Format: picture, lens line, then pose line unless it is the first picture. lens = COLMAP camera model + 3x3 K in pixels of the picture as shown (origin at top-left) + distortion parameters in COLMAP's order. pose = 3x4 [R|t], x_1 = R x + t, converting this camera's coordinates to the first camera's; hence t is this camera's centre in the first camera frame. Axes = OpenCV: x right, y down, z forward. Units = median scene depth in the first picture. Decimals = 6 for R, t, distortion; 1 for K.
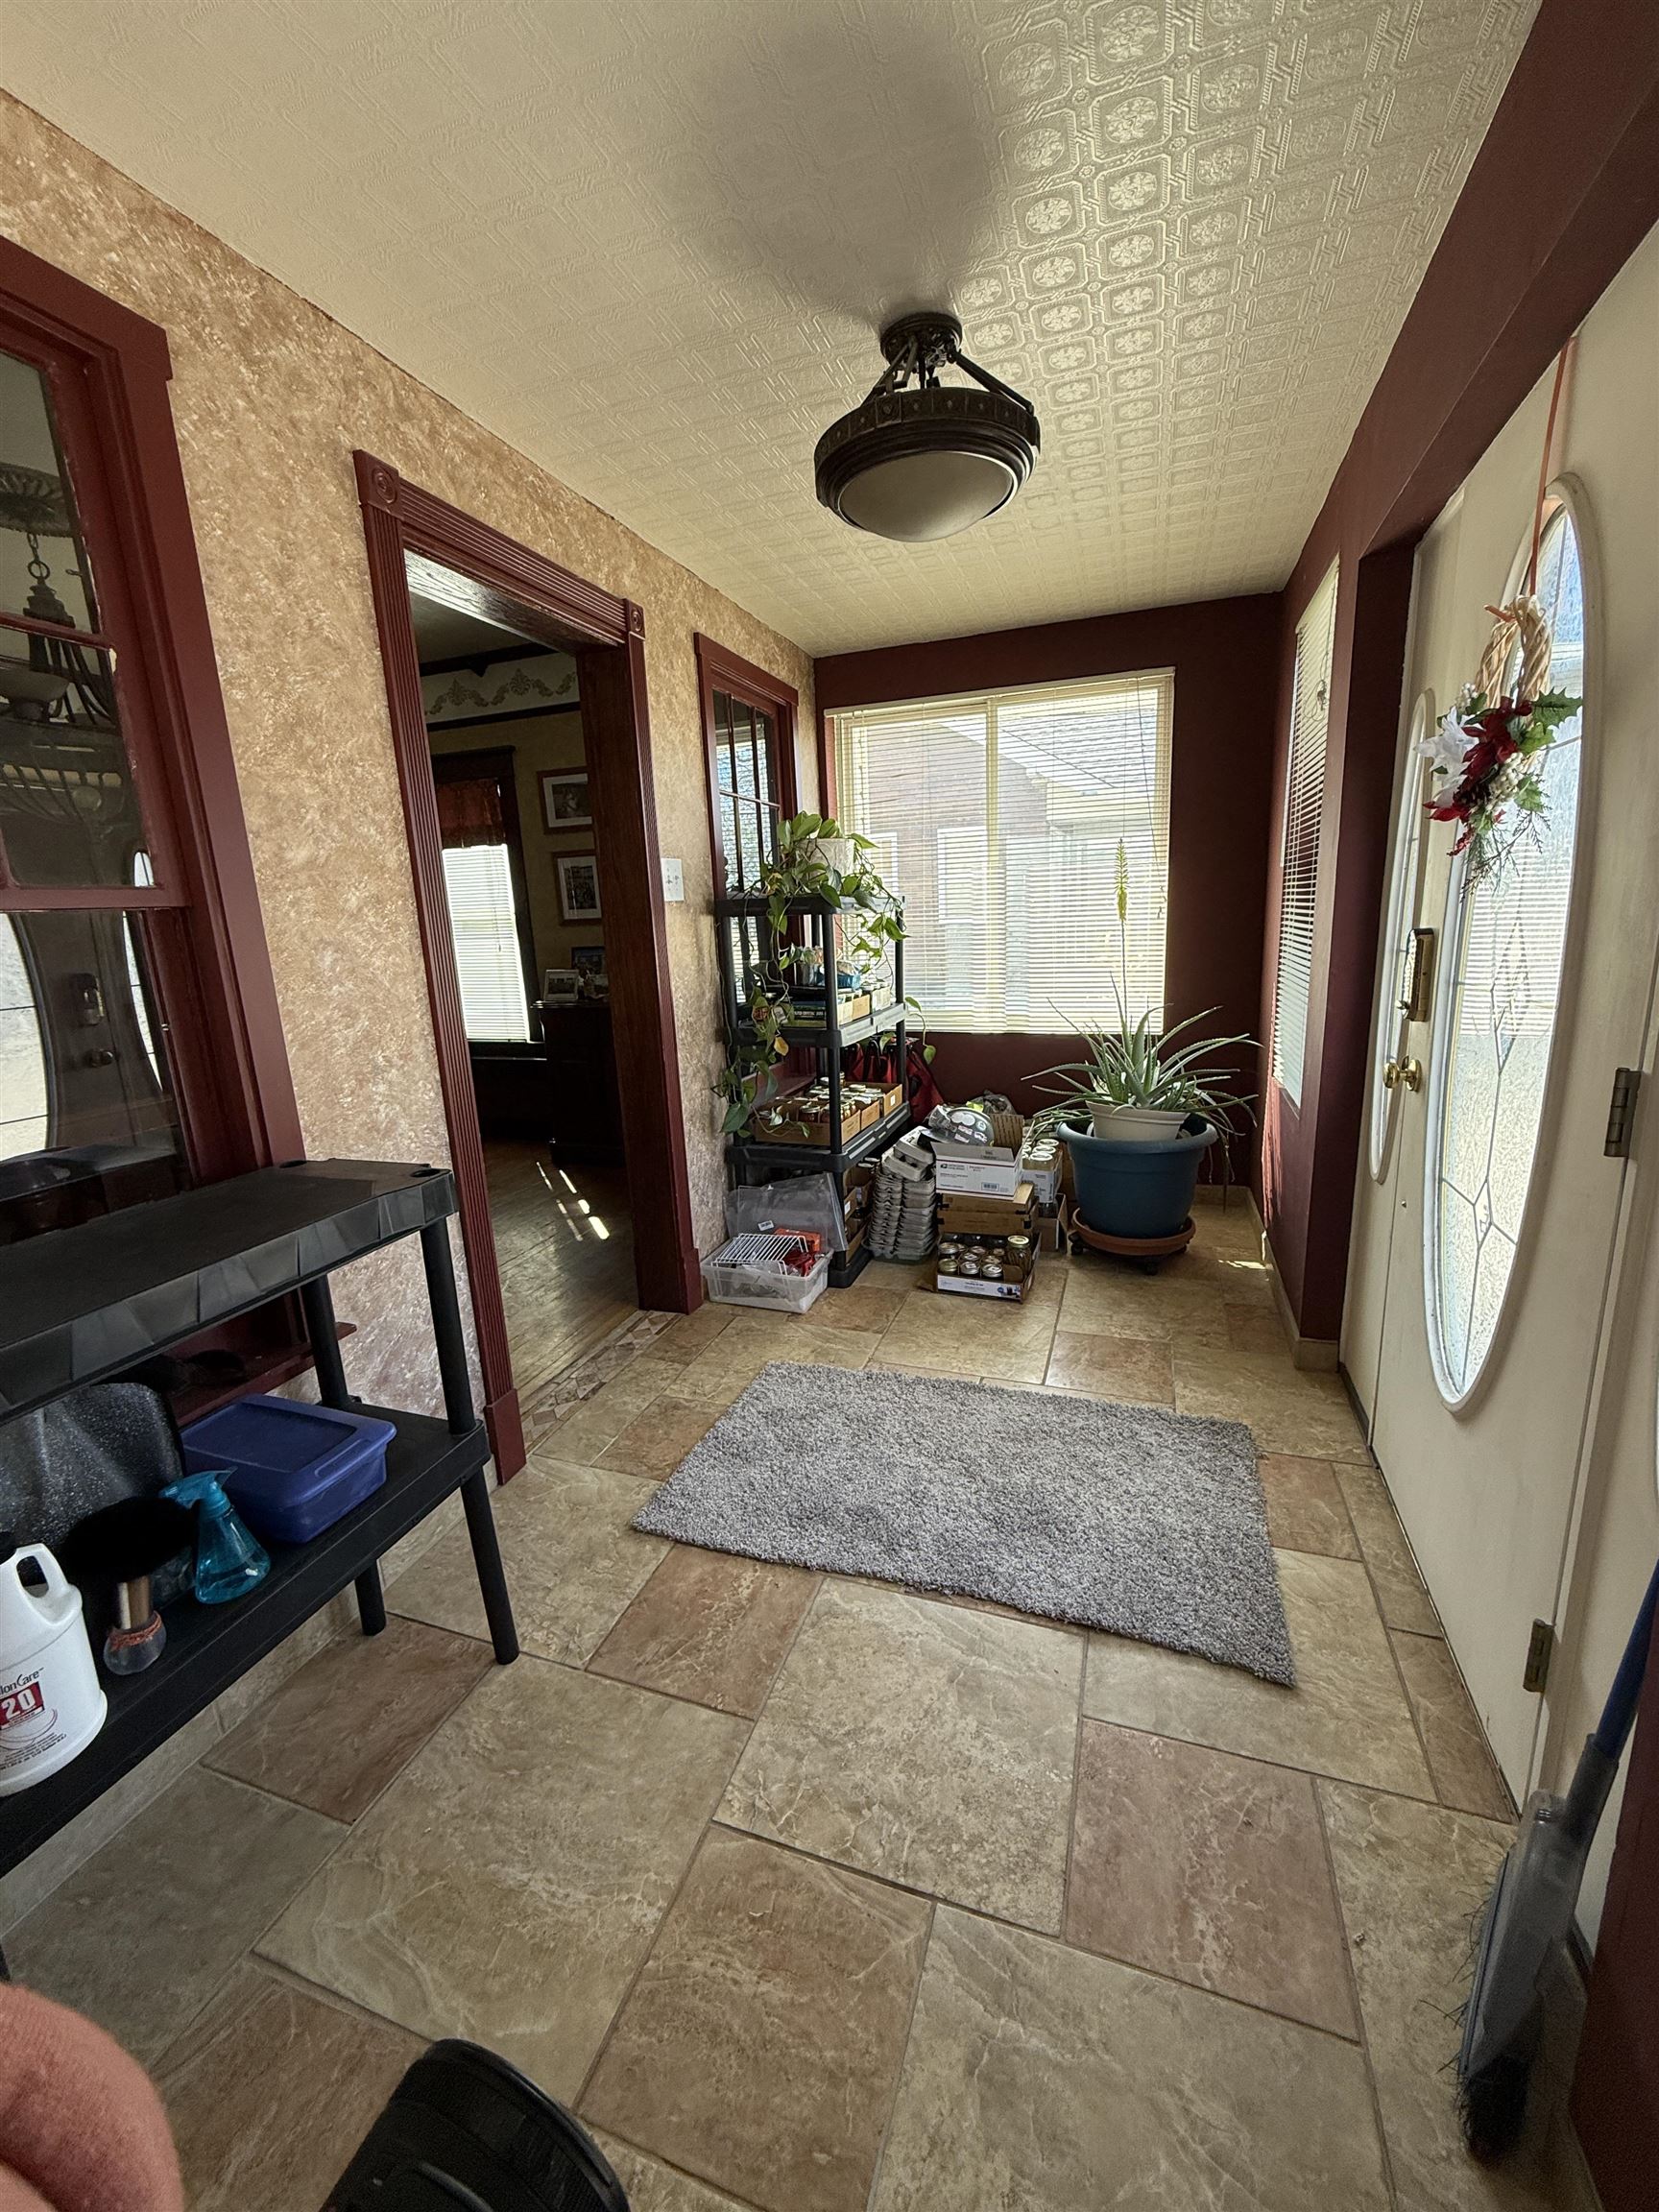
lens RADIAL K [[879.9, 0, 827.8], [0, 879.9, 1105.1], [0, 0, 1]] dist [0.001696, -0.000072]
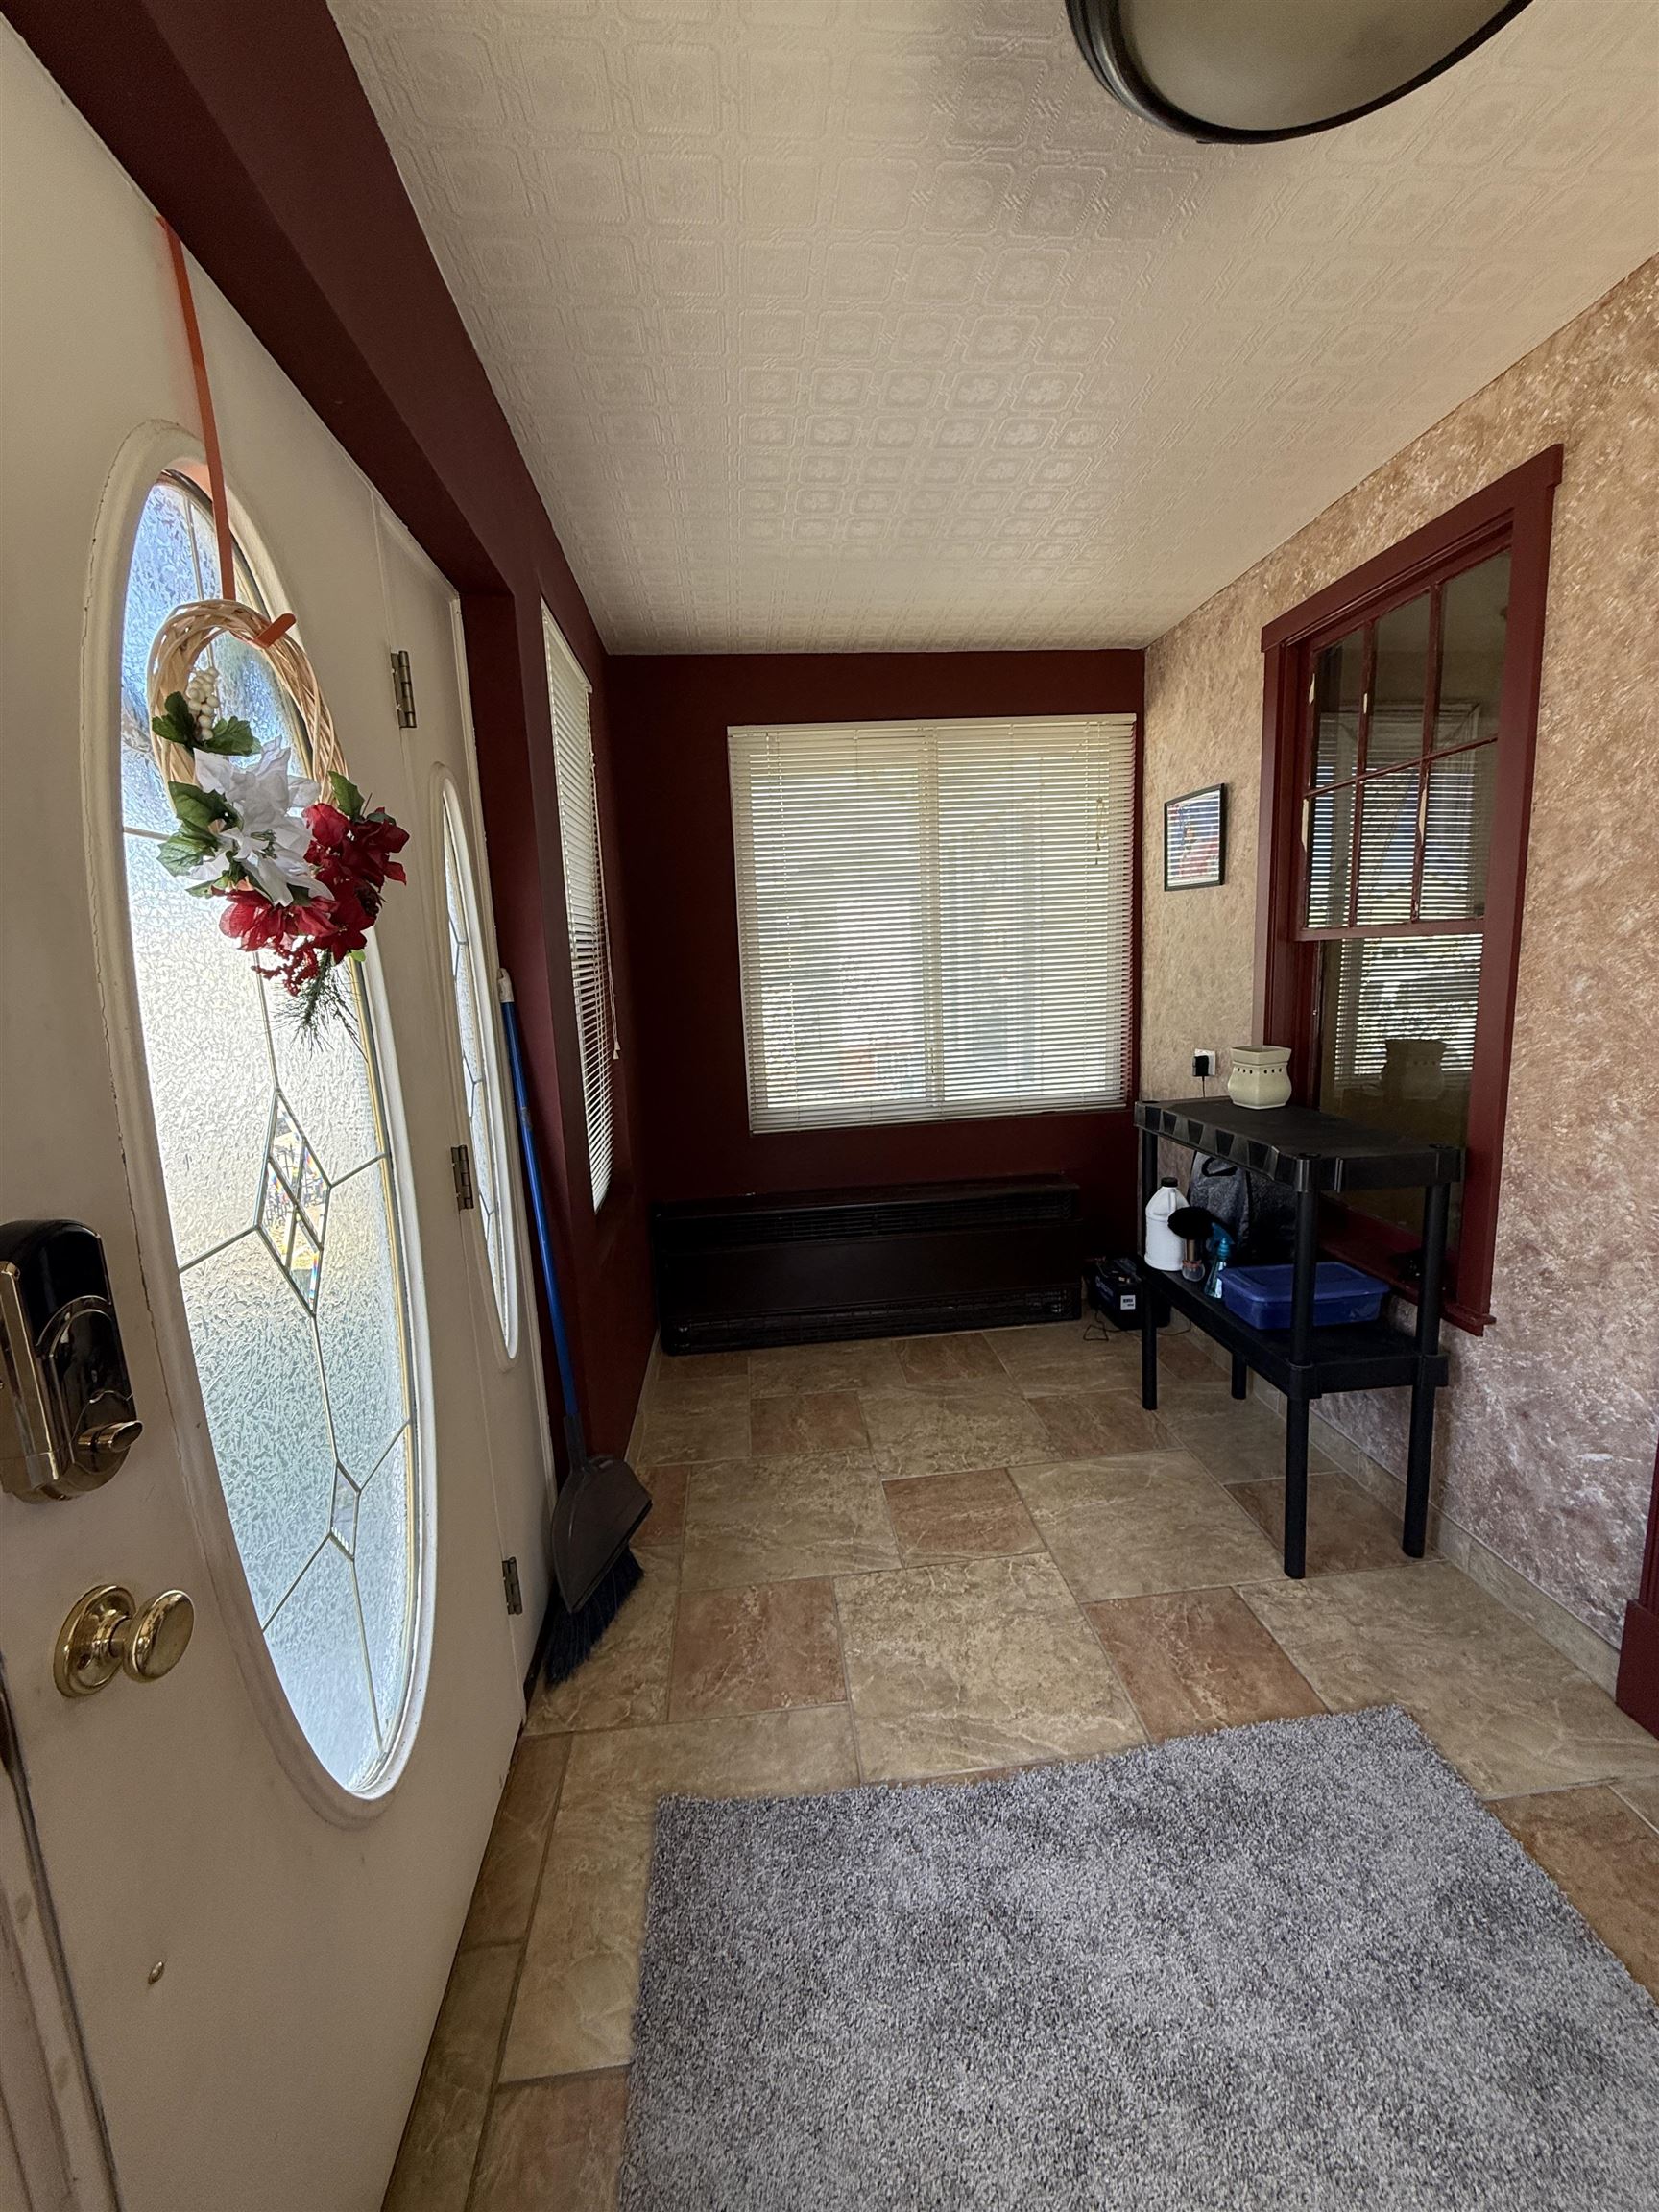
lens RADIAL K [[879.9, 0, 833.8], [0, 879.9, 1107.8], [0, 0, 1]] dist [0.001696, -0.000072]
pose [[-0.897205, 0.155741, -0.413240, 0.602064], [-0.014107, 0.925165, 0.379303, -0.408464], [0.441389, 0.346143, -0.827866, 1.531610]]
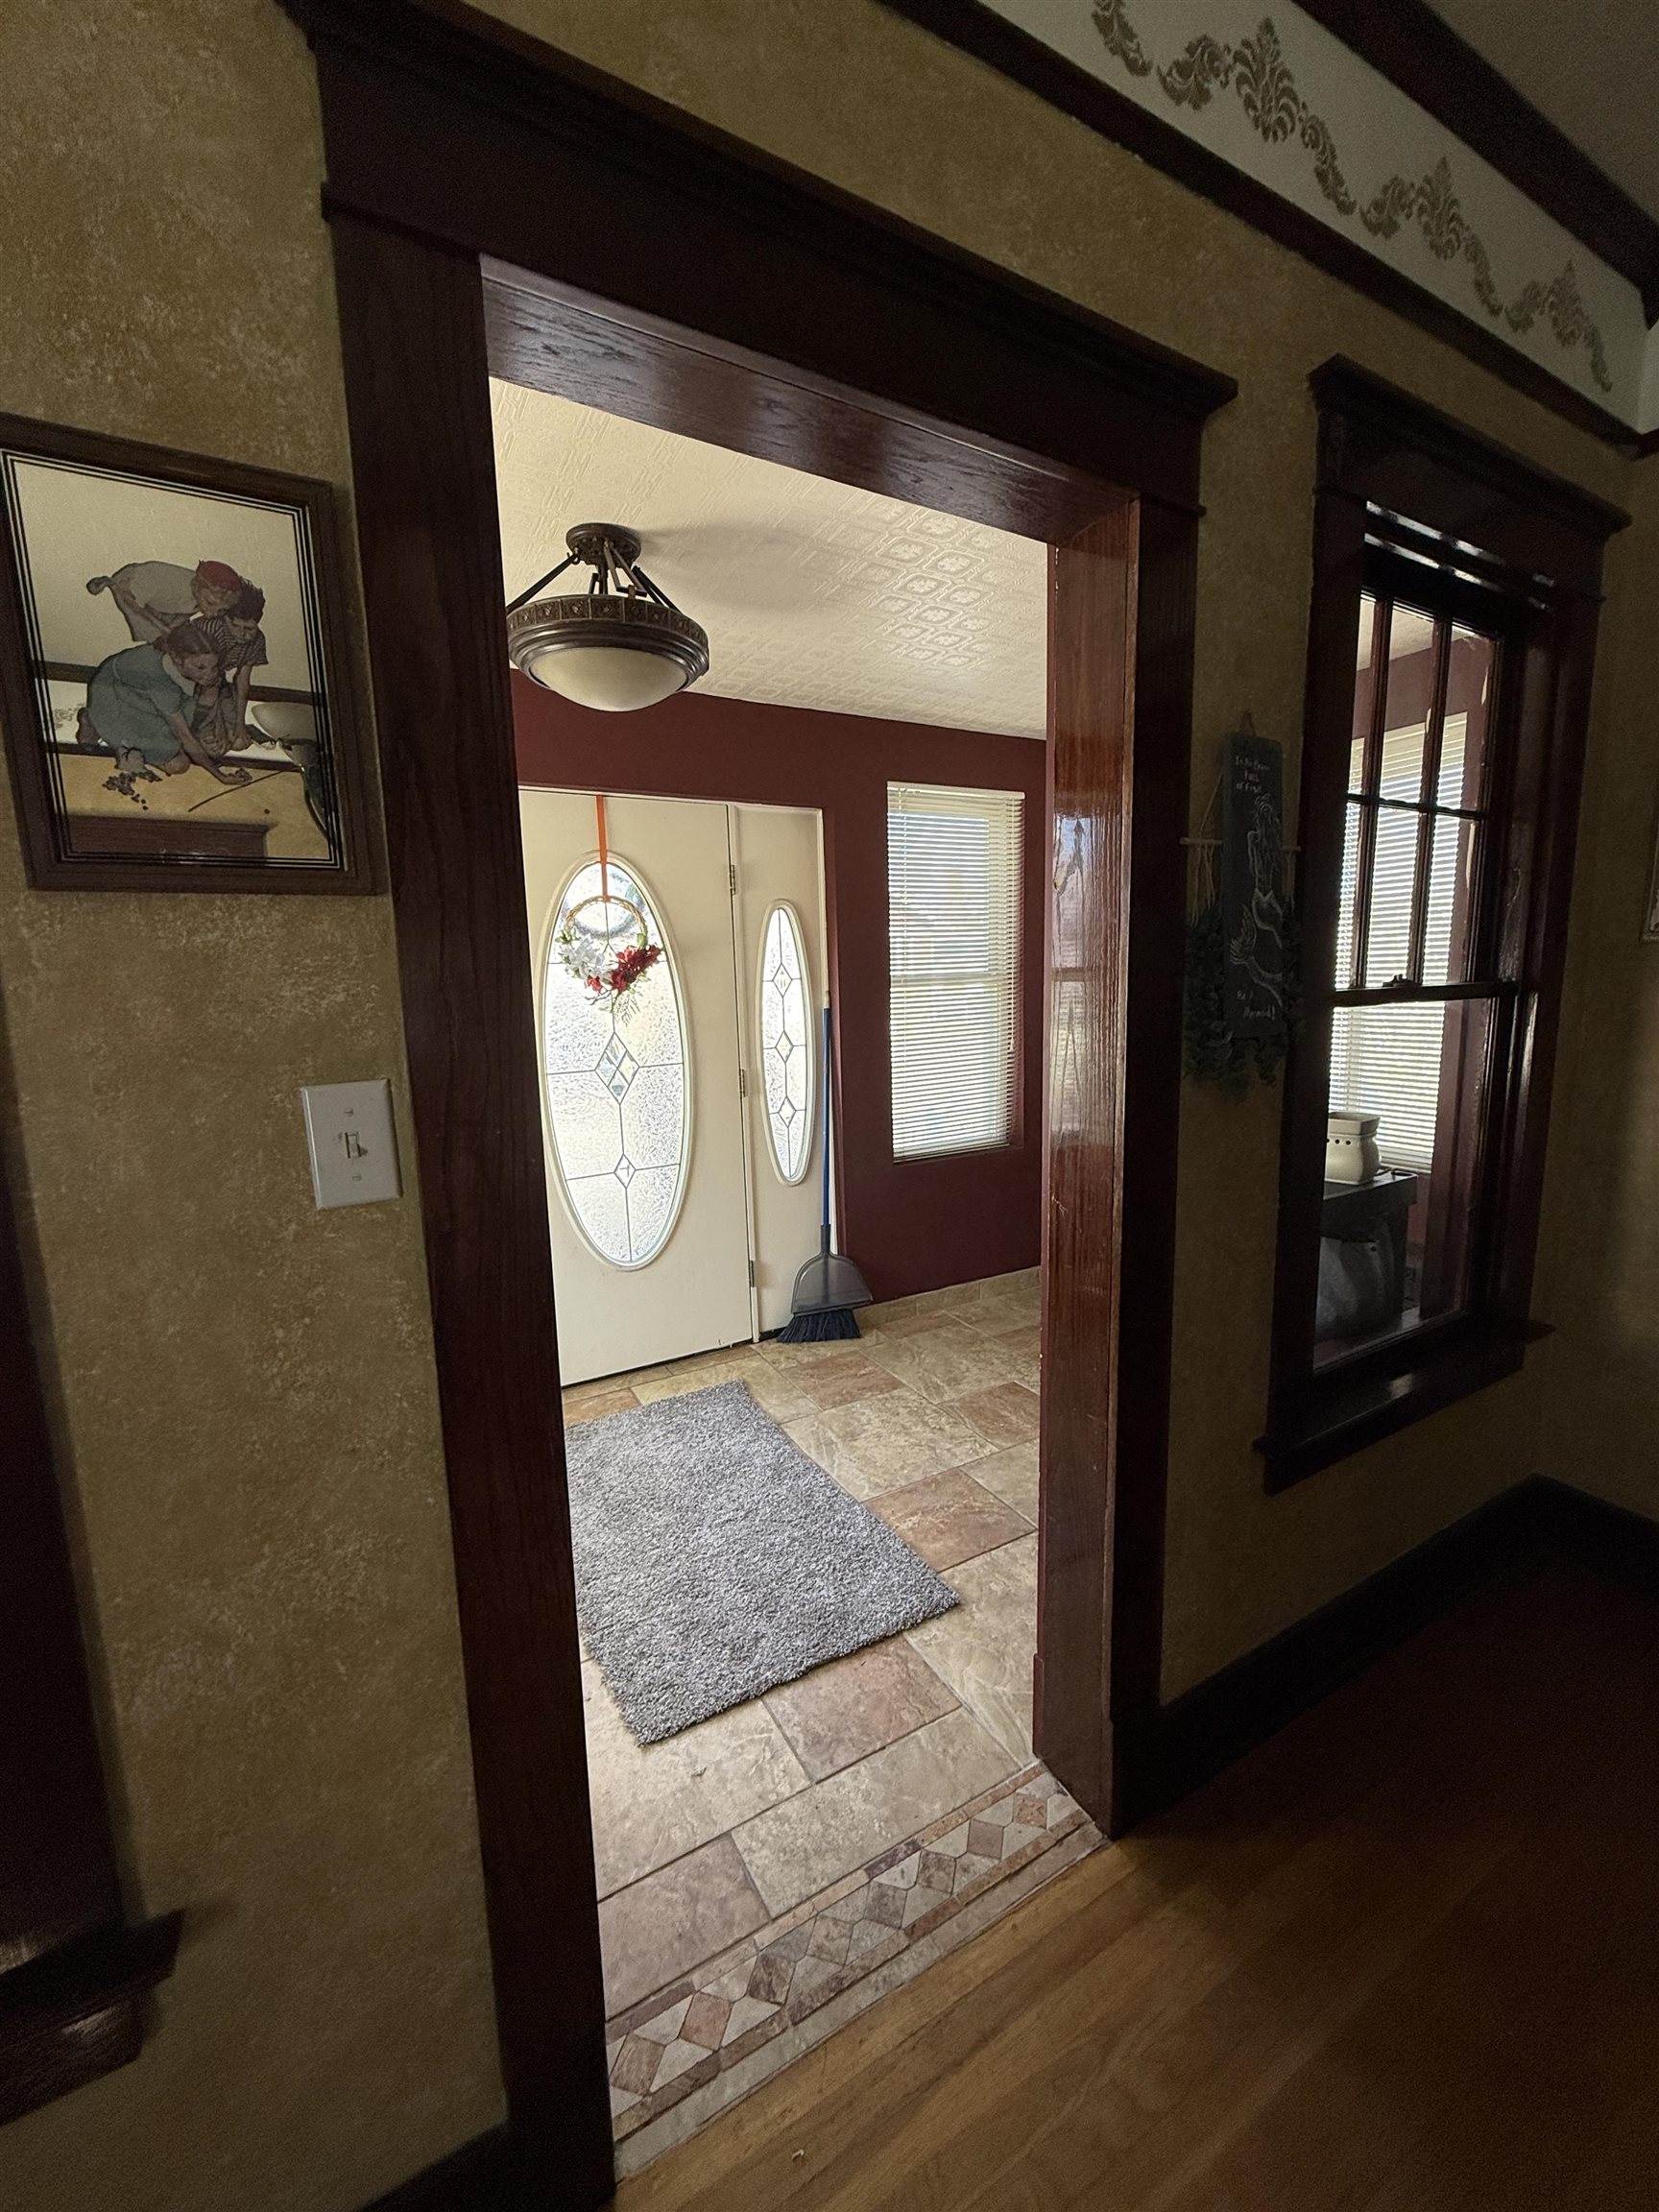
lens RADIAL K [[879.9, 0, 825.1], [0, 879.9, 1103.1], [0, 0, 1]] dist [0.001696, -0.000072]
pose [[-0.752477, -0.035668, 0.657651, -0.945534], [0.200342, 0.938819, 0.280147, -0.497815], [-0.627408, 0.342560, -0.699294, 1.999682]]
